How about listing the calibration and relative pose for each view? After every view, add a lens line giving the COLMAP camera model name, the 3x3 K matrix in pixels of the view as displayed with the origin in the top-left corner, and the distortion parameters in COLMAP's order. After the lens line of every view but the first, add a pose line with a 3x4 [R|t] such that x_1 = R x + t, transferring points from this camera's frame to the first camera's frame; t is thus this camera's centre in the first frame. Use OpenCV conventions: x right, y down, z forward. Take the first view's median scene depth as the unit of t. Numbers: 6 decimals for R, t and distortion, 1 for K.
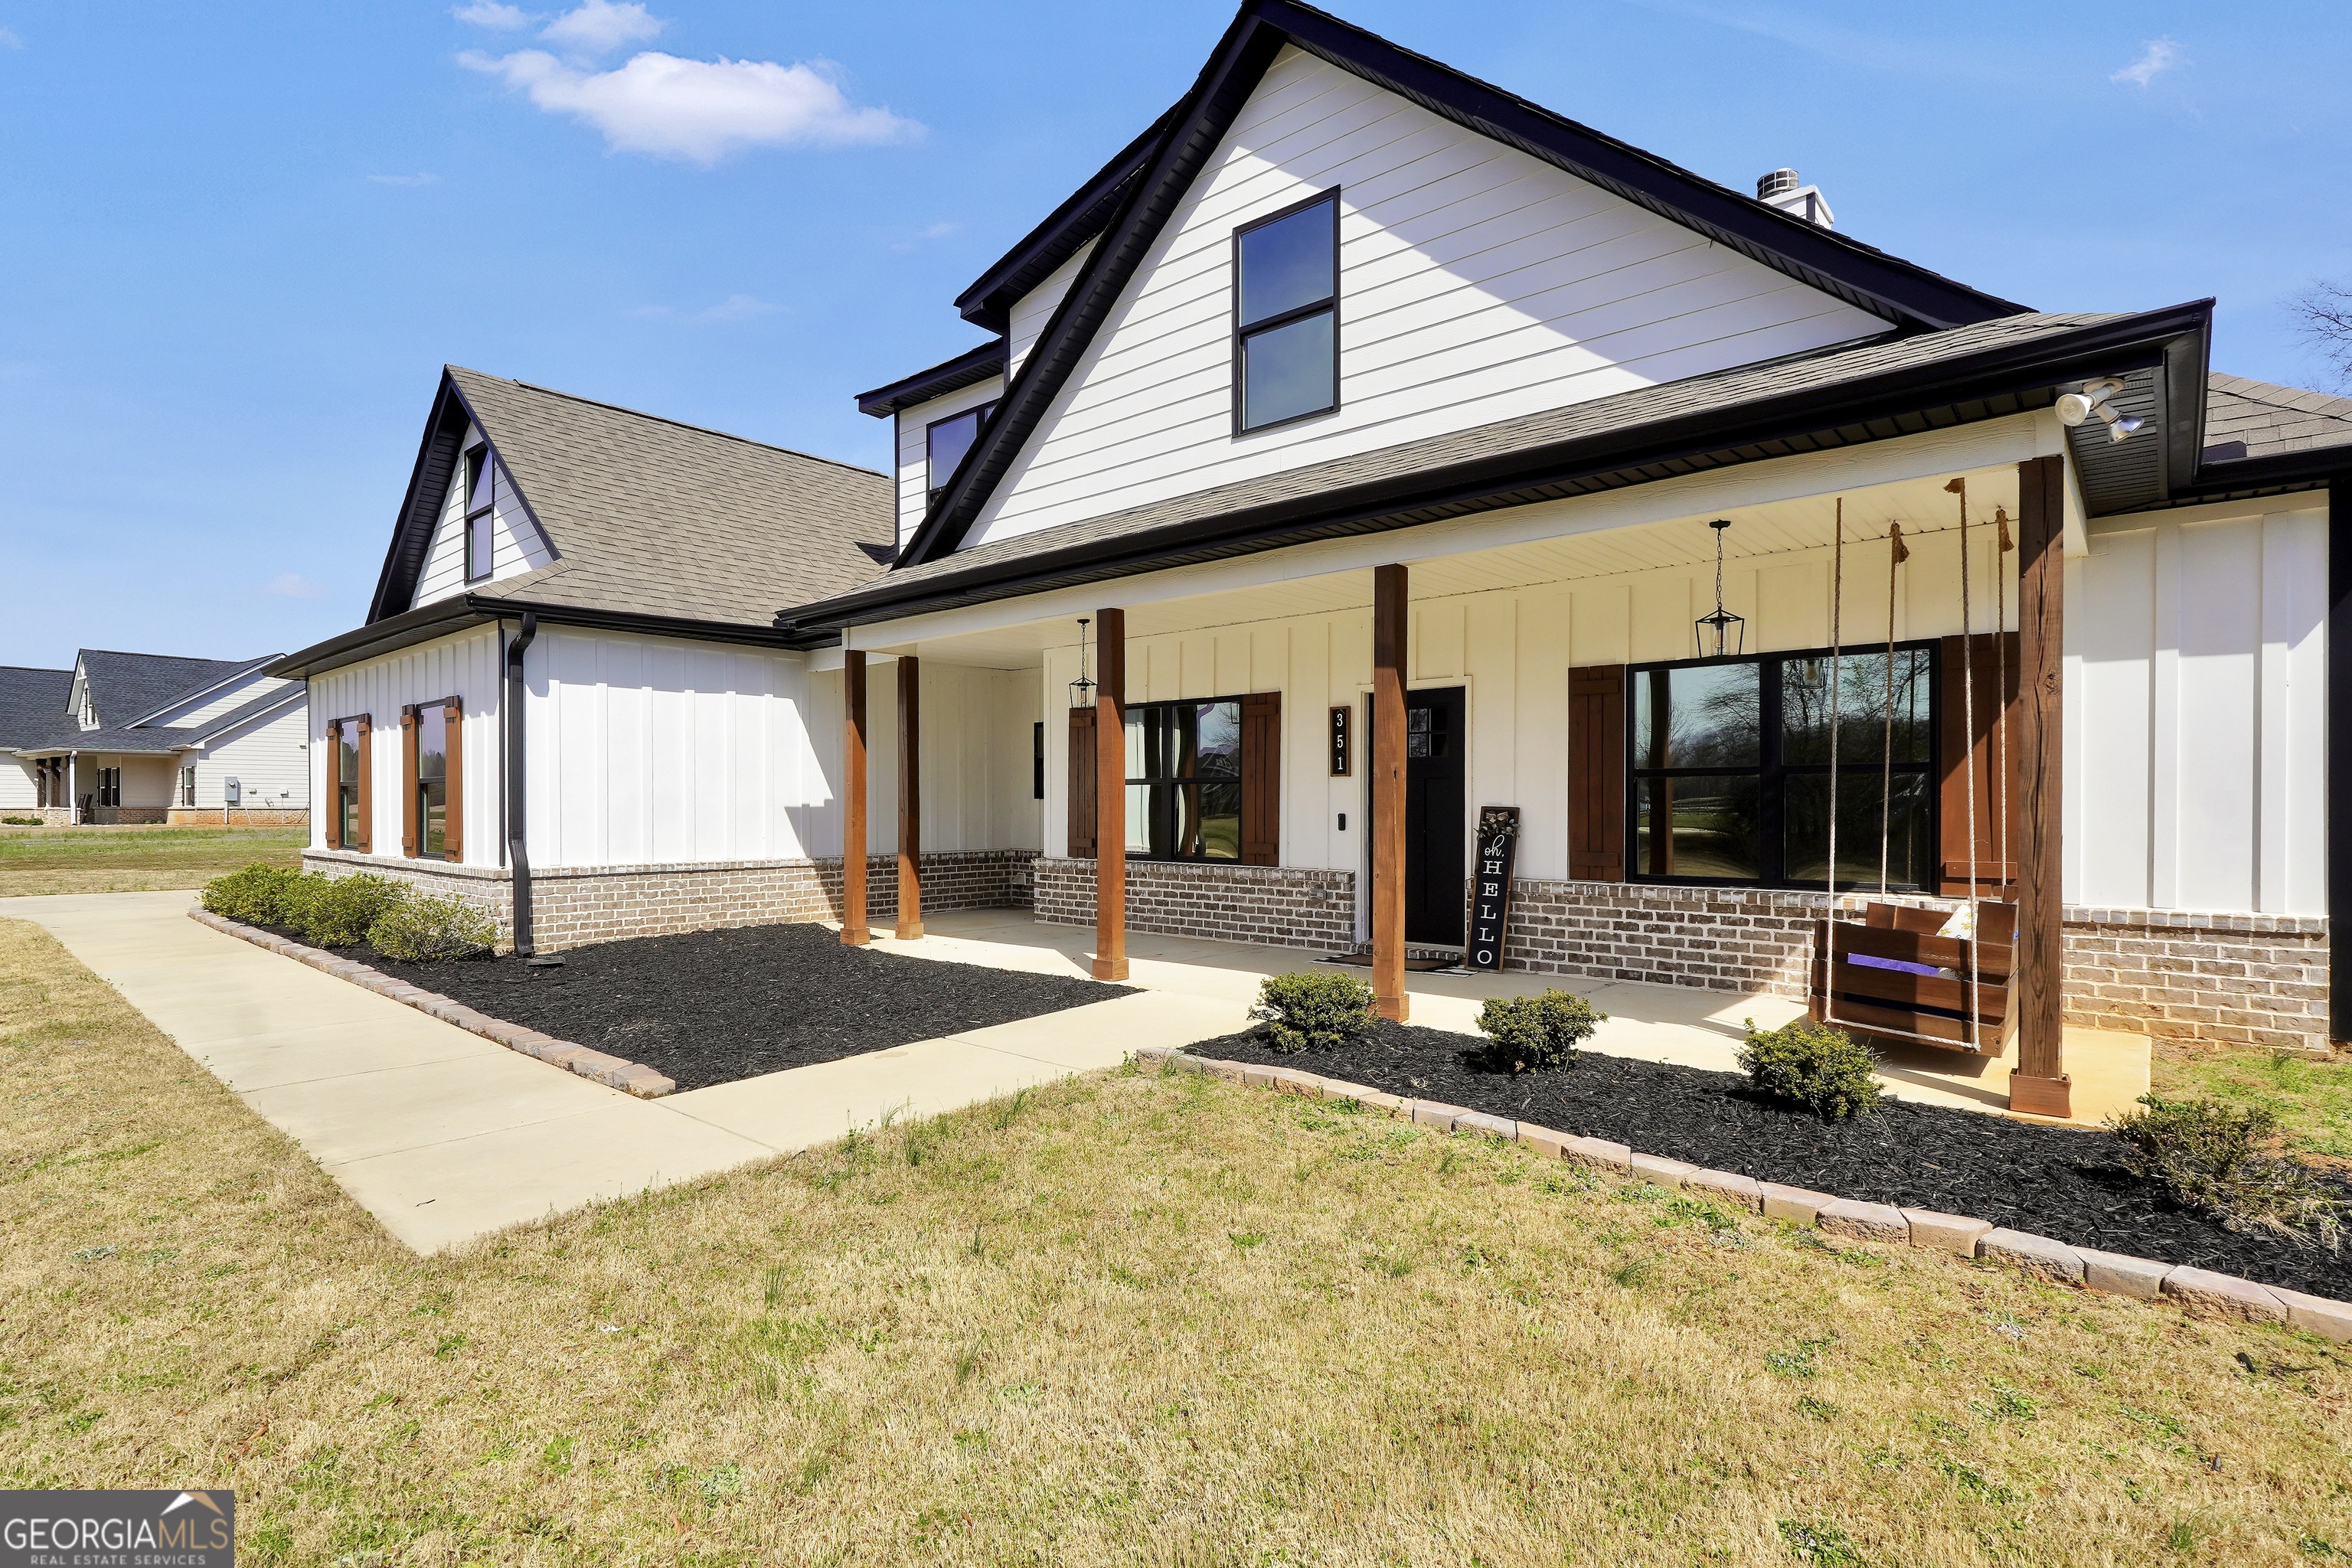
lens RADIAL K [[1122.7, 0, 1171.1], [0, 1122.7, 817.0], [0, 0, 1]] dist [-0.003296, -0.000105]
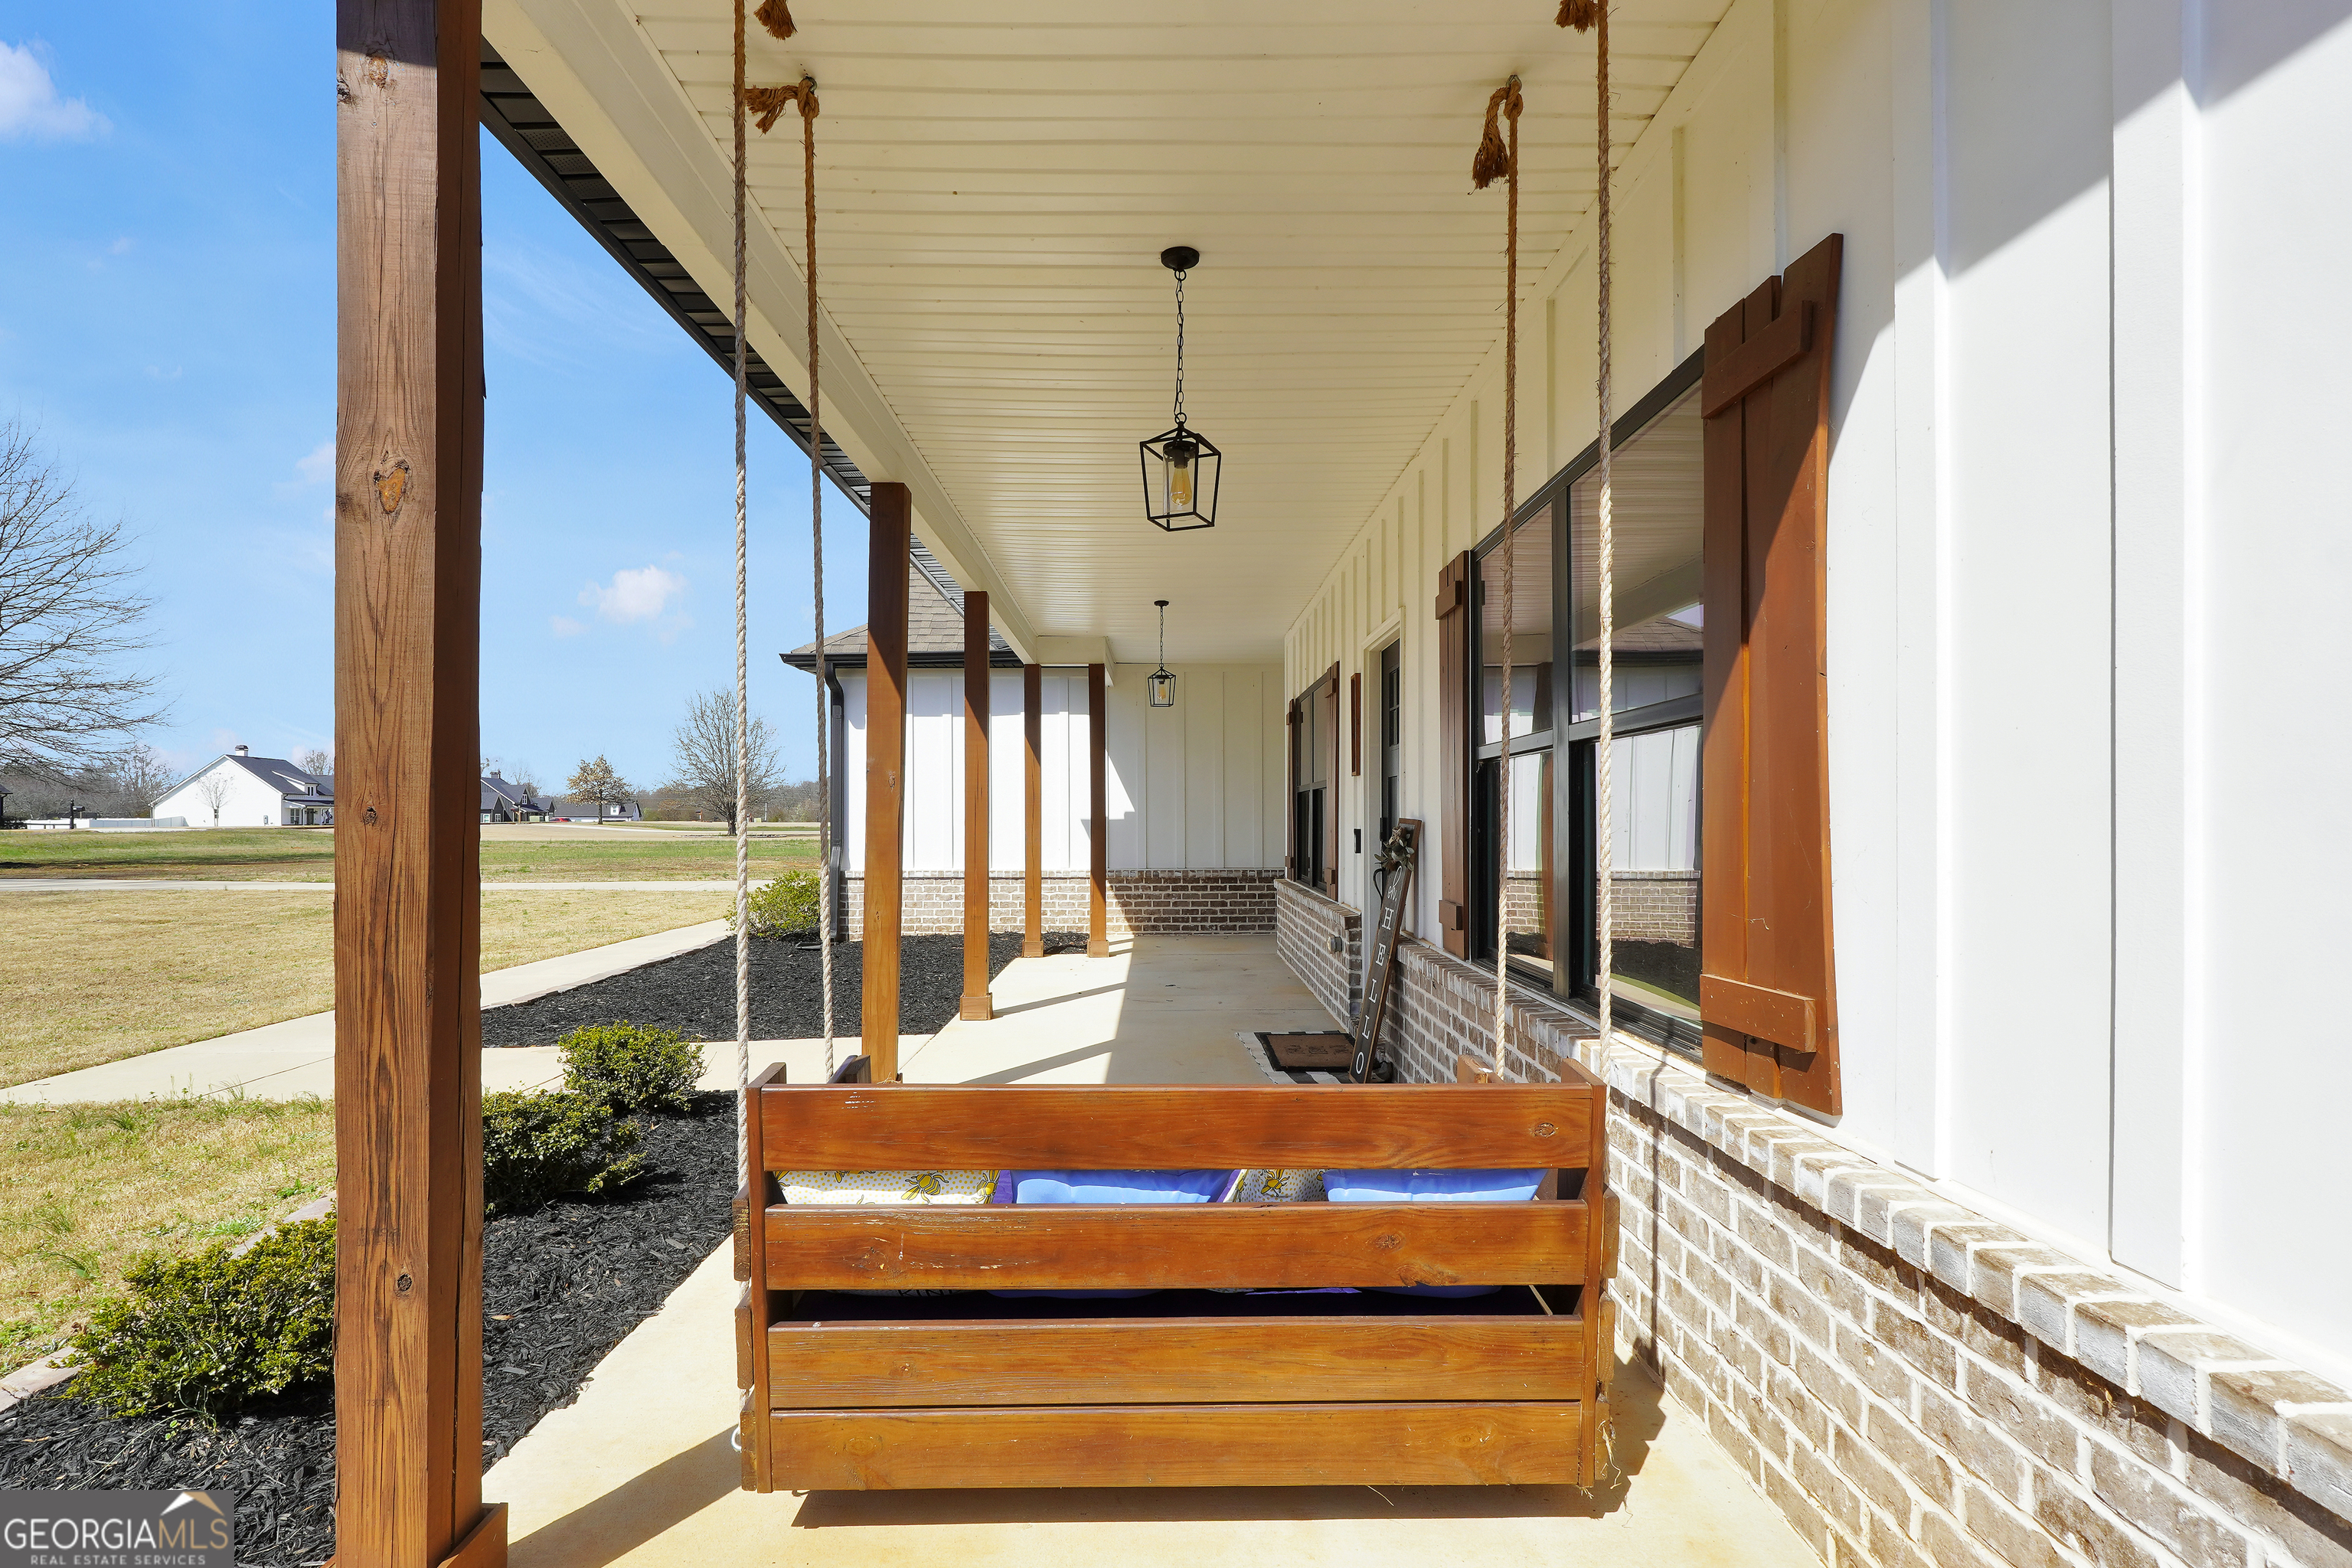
lens RADIAL K [[1122.7, 0, 1171.1], [0, 1122.7, 817.0], [0, 0, 1]] dist [-0.003296, -0.000105]
pose [[0.668383, -0.003284, -0.743810, 0.671466], [-0.004298, 0.999957, -0.008276, -0.004452], [0.743805, 0.008729, 0.668340, 0.516588]]
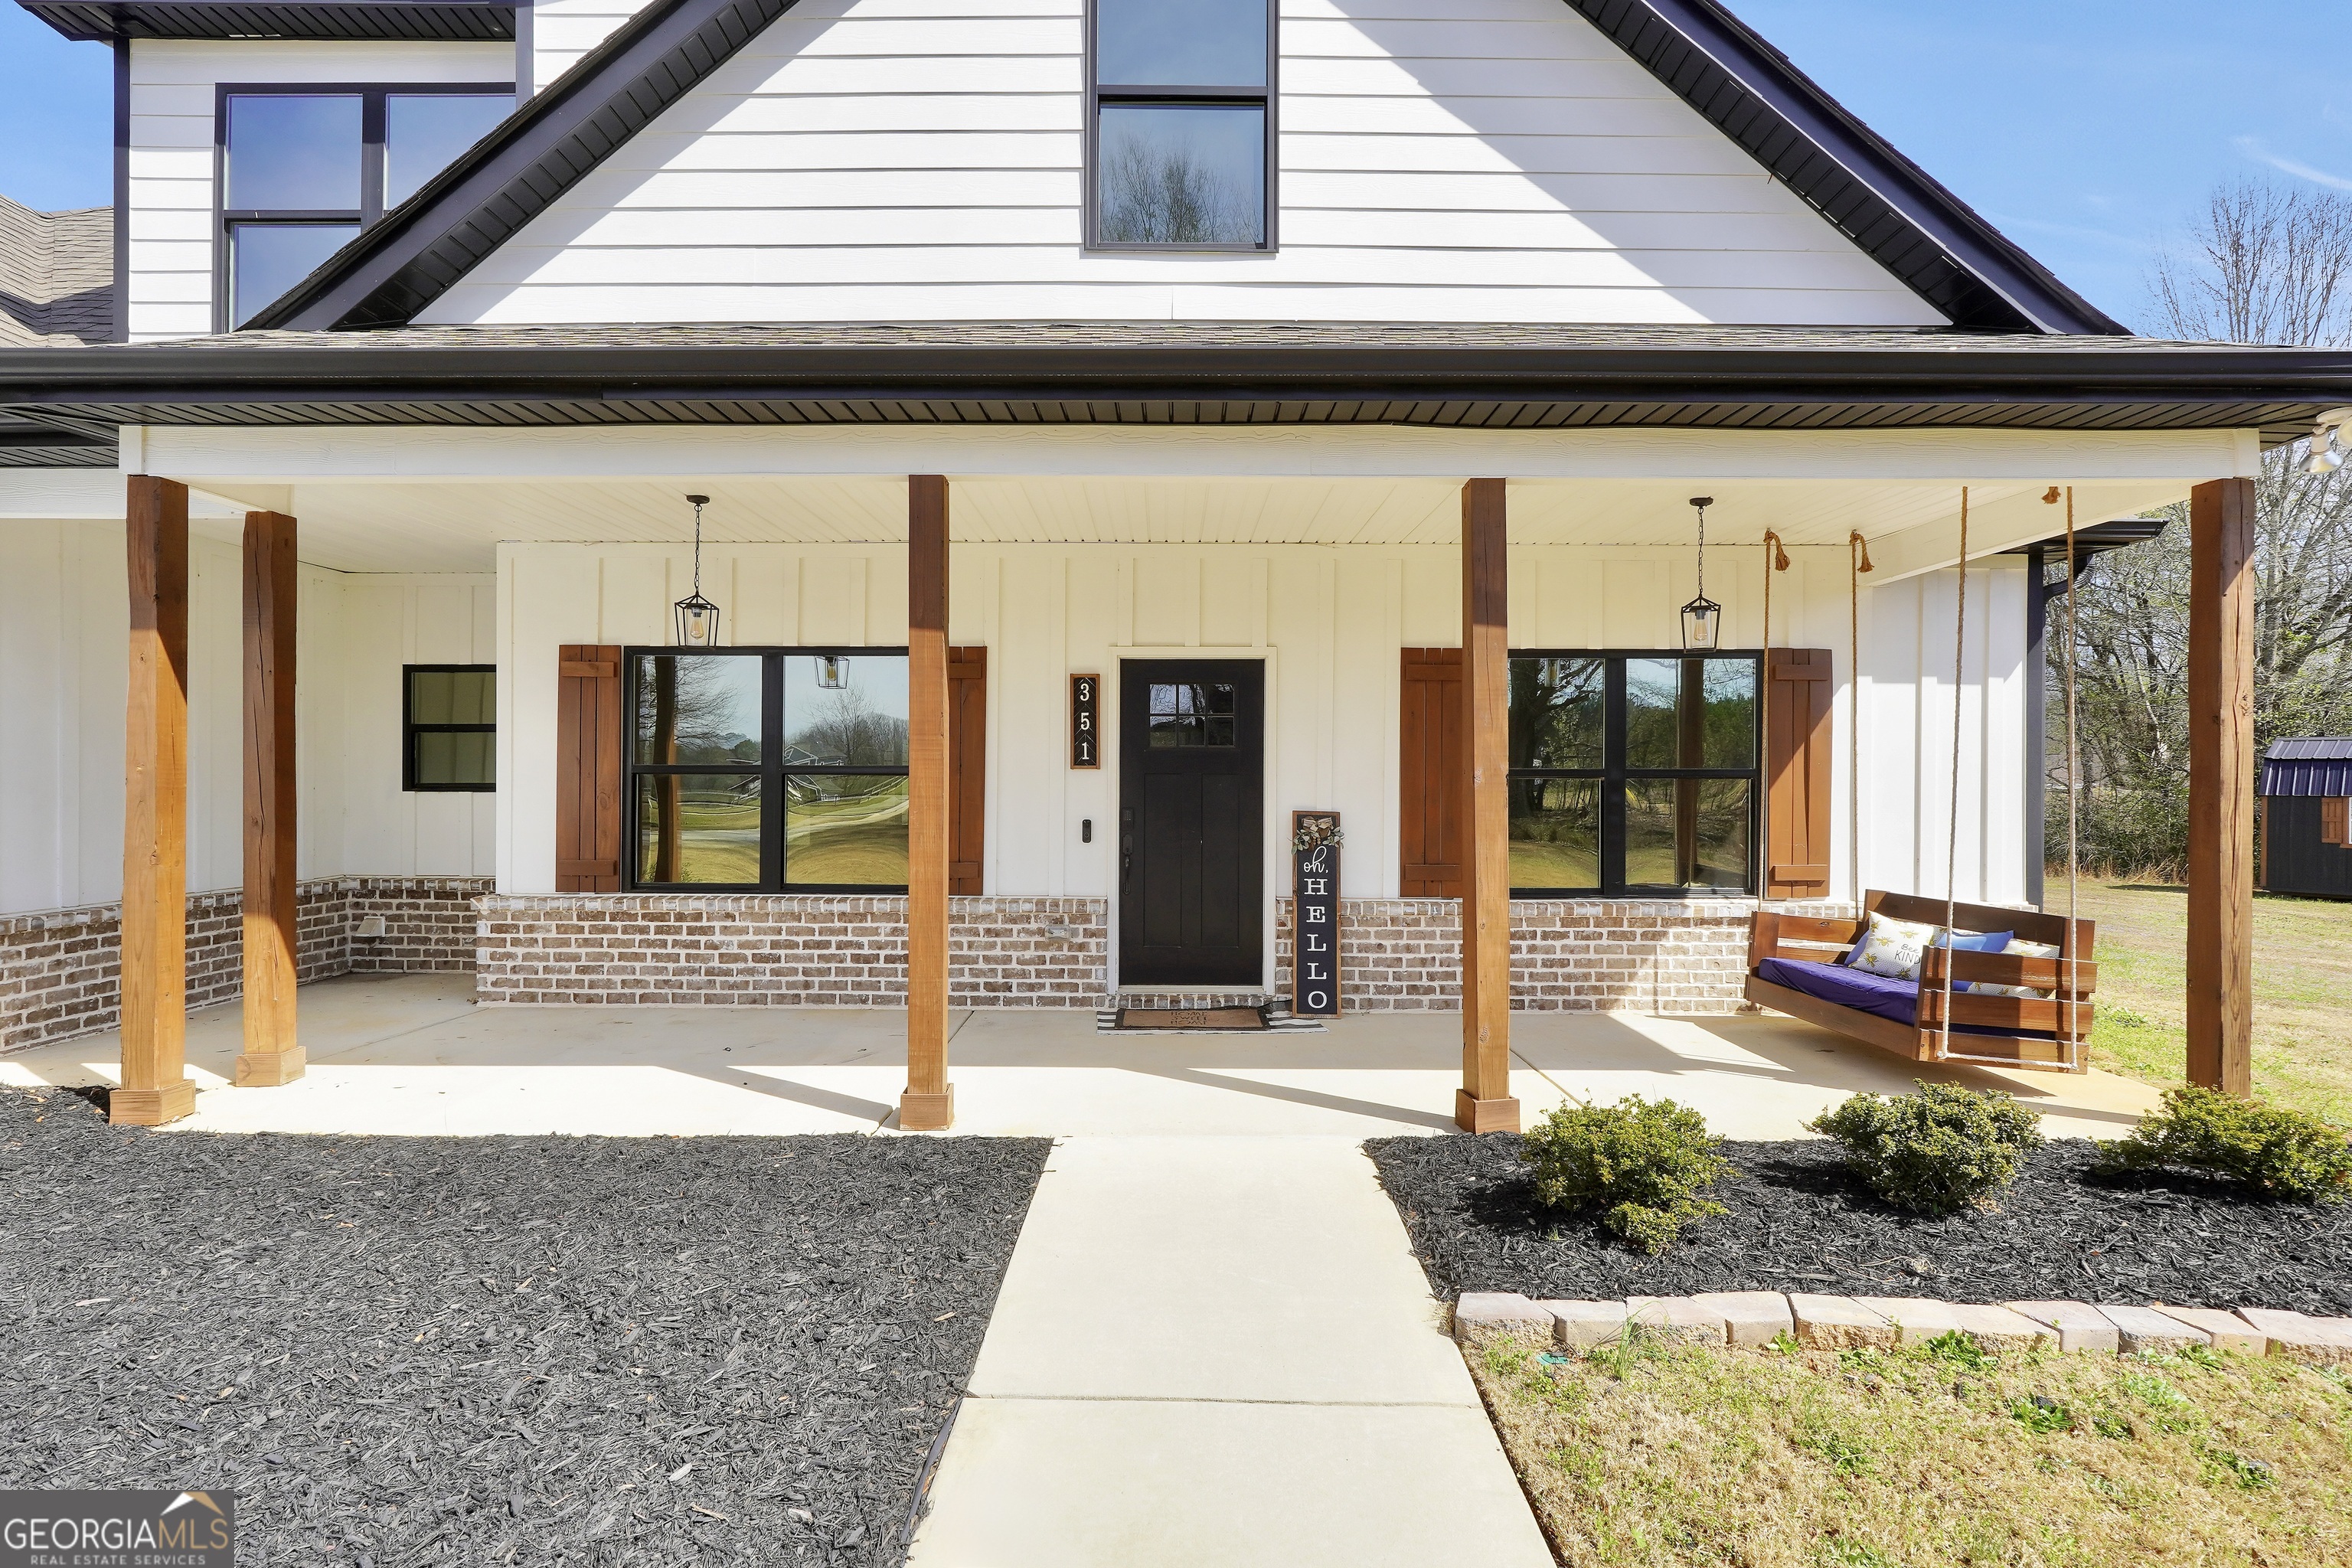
lens RADIAL K [[1084.4, 0, 1126.9], [0, 1084.4, 787.6], [0, 0, 1]] dist [-0.010195, 0.000746]
pose [[0.759051, 0.000114, 0.651031, -0.331161], [0.002486, 0.999992, -0.003073, -0.024825], [-0.651027, 0.003951, 0.759045, 0.507422]]
